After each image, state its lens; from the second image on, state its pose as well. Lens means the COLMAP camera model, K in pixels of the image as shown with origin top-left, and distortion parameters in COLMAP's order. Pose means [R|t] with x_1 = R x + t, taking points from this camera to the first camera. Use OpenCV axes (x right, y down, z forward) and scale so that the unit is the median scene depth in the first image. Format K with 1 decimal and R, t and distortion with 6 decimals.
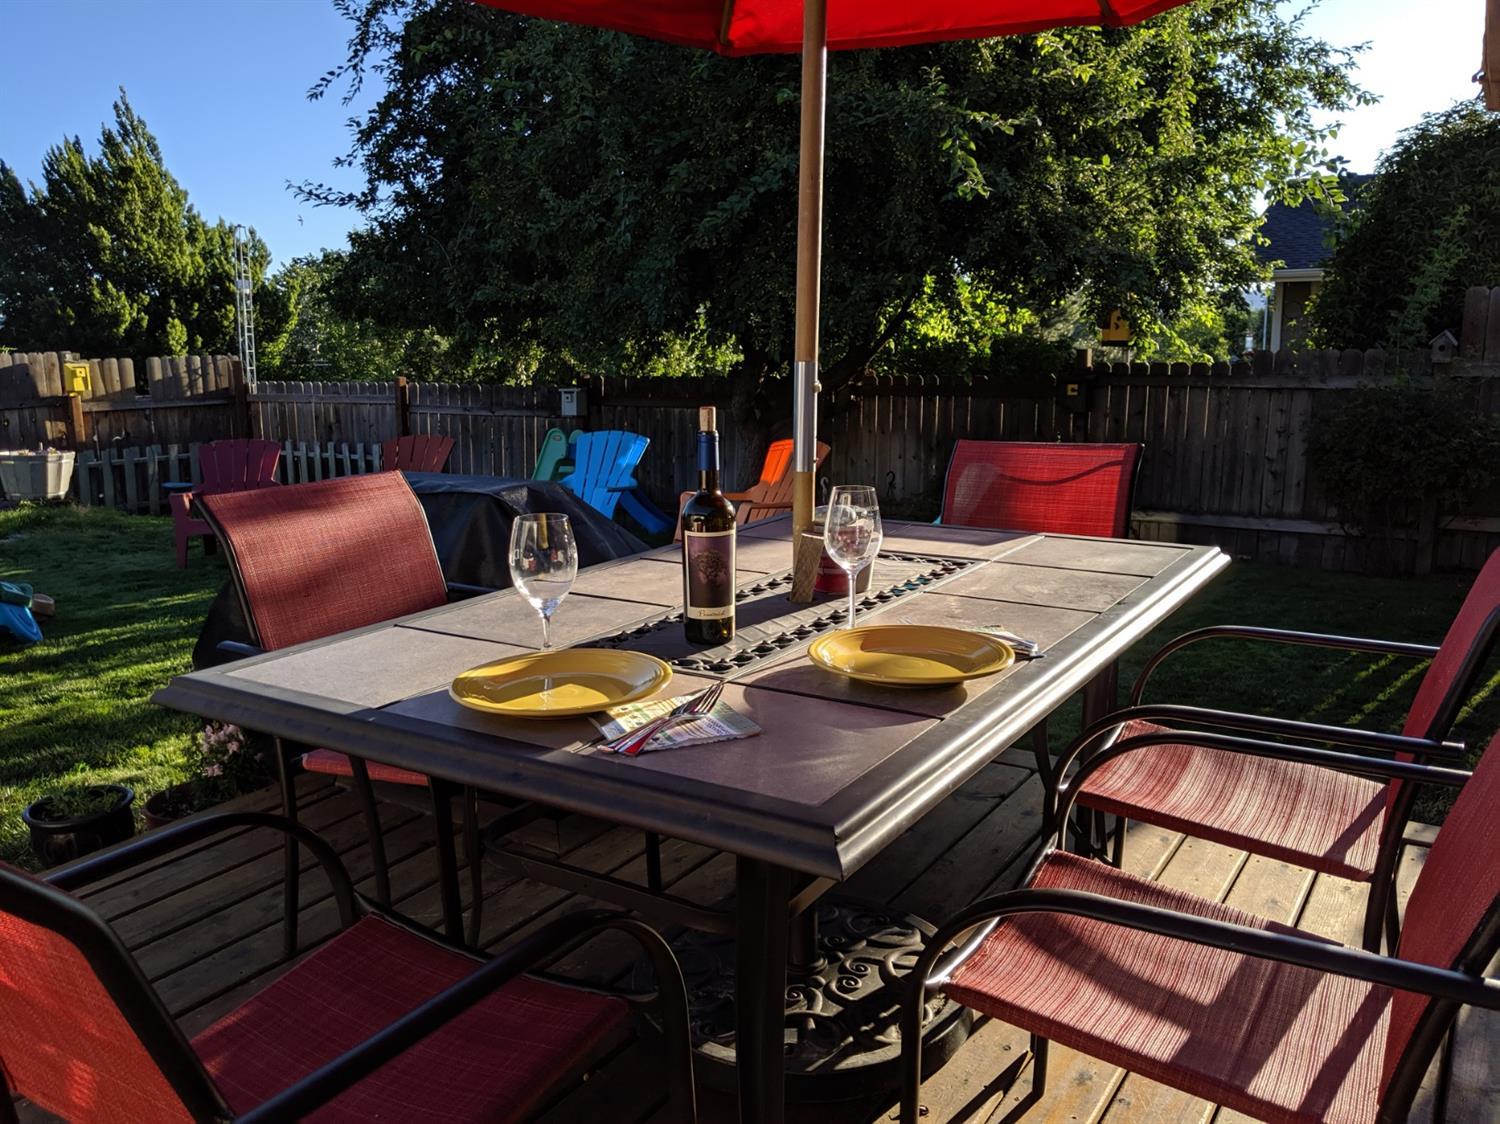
lens RADIAL K [[1196.9, 0, 751.3], [0, 1196.9, 562.2], [0, 0, 1]] dist [0.043512, -0.085000]
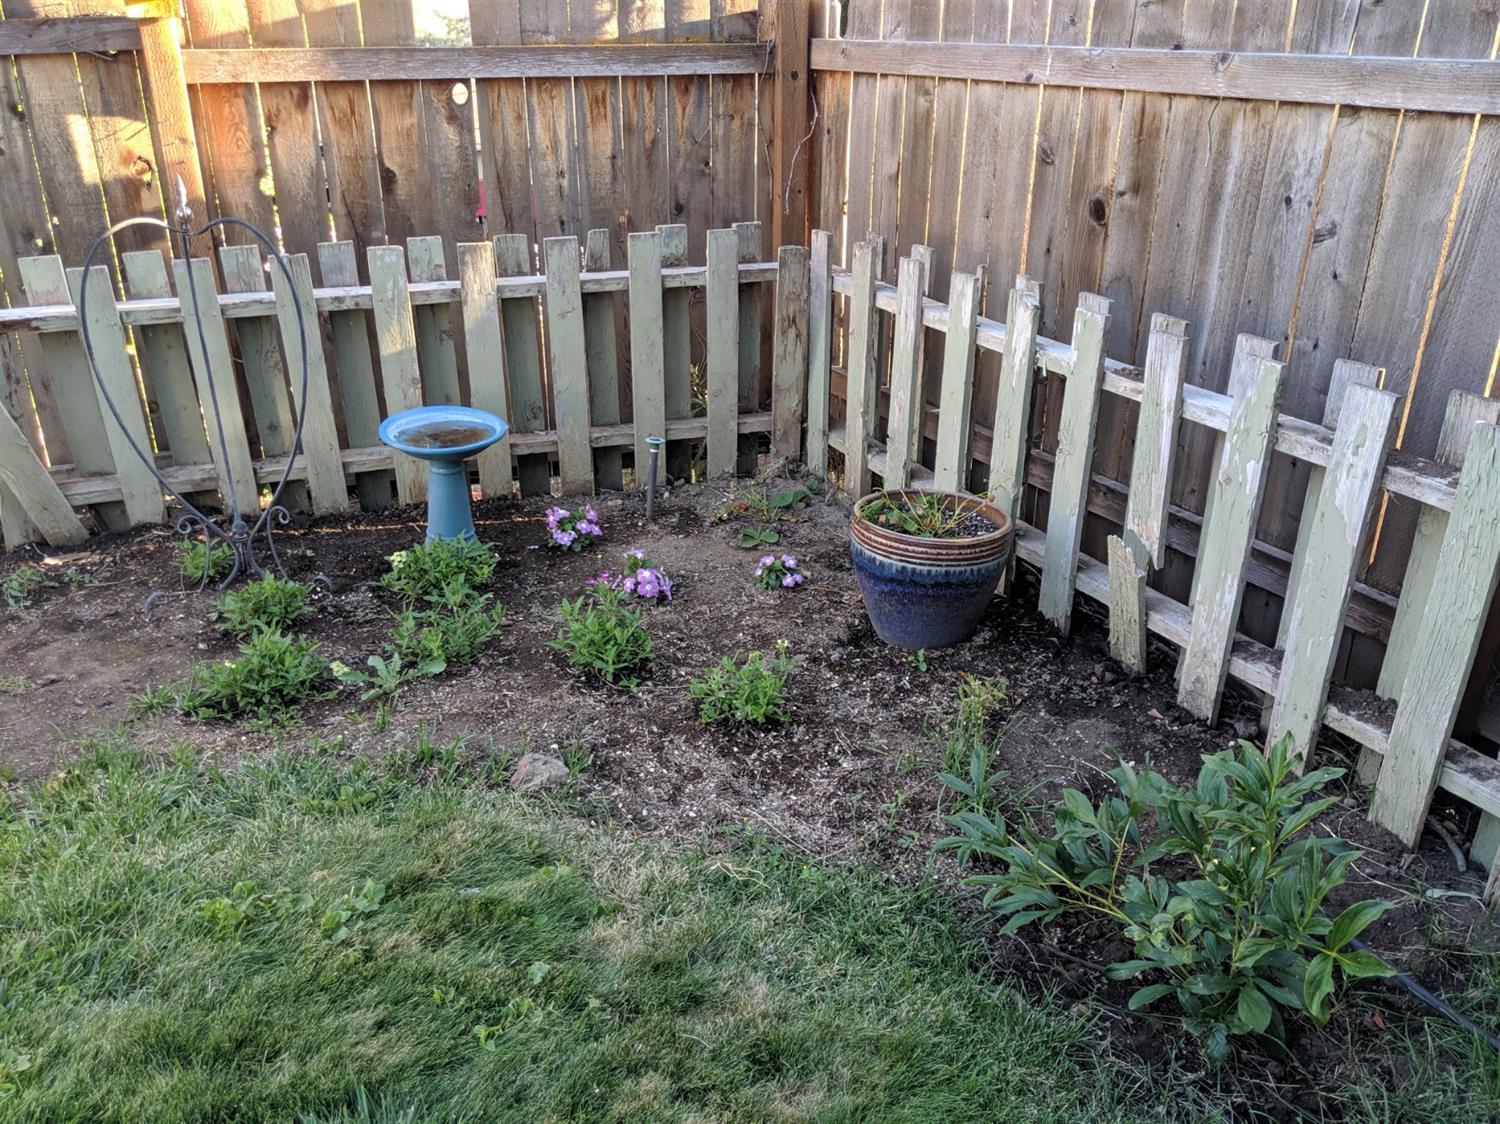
lens RADIAL K [[1196.9, 0, 751.3], [0, 1196.9, 562.2], [0, 0, 1]] dist [0.043512, -0.085000]
pose [[0.843022, 0.237590, -0.482561, -0.291177], [-0.112976, 0.955356, 0.273005, -0.106403], [0.525881, -0.175631, 0.832228, 0.796620]]
